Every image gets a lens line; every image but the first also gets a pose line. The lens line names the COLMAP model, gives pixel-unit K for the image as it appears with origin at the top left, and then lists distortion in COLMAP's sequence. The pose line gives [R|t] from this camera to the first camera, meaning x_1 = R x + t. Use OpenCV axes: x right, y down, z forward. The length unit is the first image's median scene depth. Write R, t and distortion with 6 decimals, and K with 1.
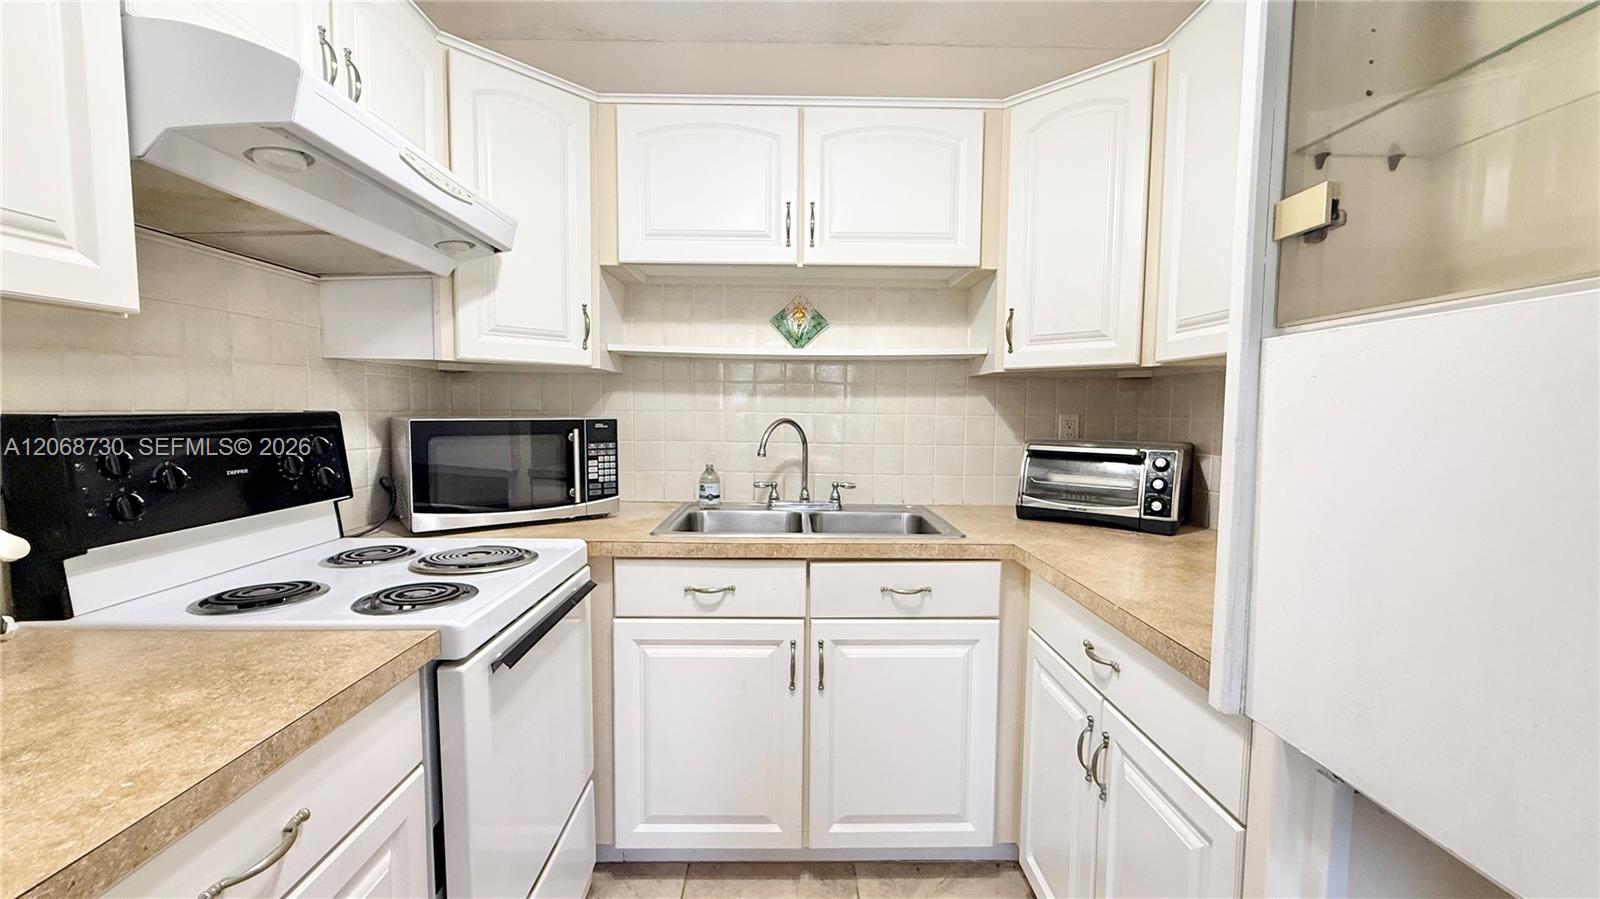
lens RADIAL K [[638.2, 0, 797.1], [0, 638.2, 451.4], [0, 0, 1]] dist [-0.001260, -0.000111]
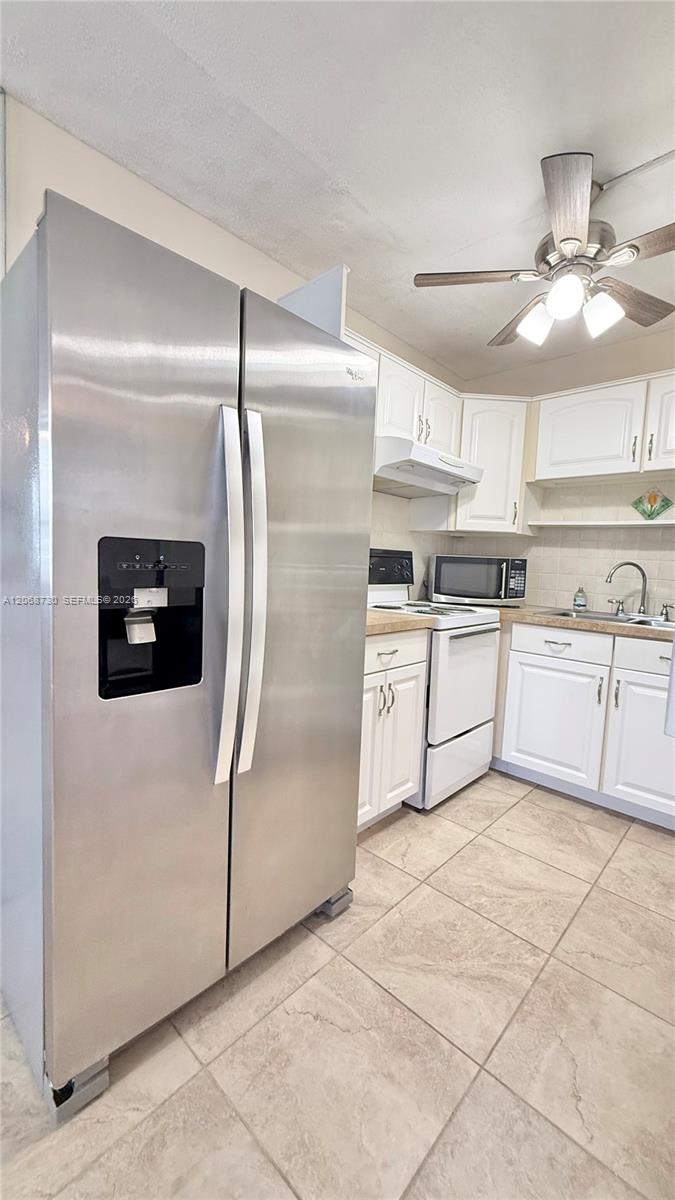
lens RADIAL K [[478.7, 0, 337.5], [0, 478.7, 600.0], [0, 0, 1]] dist [-0.001260, -0.000111]
pose [[0.718678, 0.079974, -0.690728, 0.349527], [-0.084683, 0.996036, 0.027213, 0.089788], [0.690167, 0.038936, 0.722602, -0.502026]]
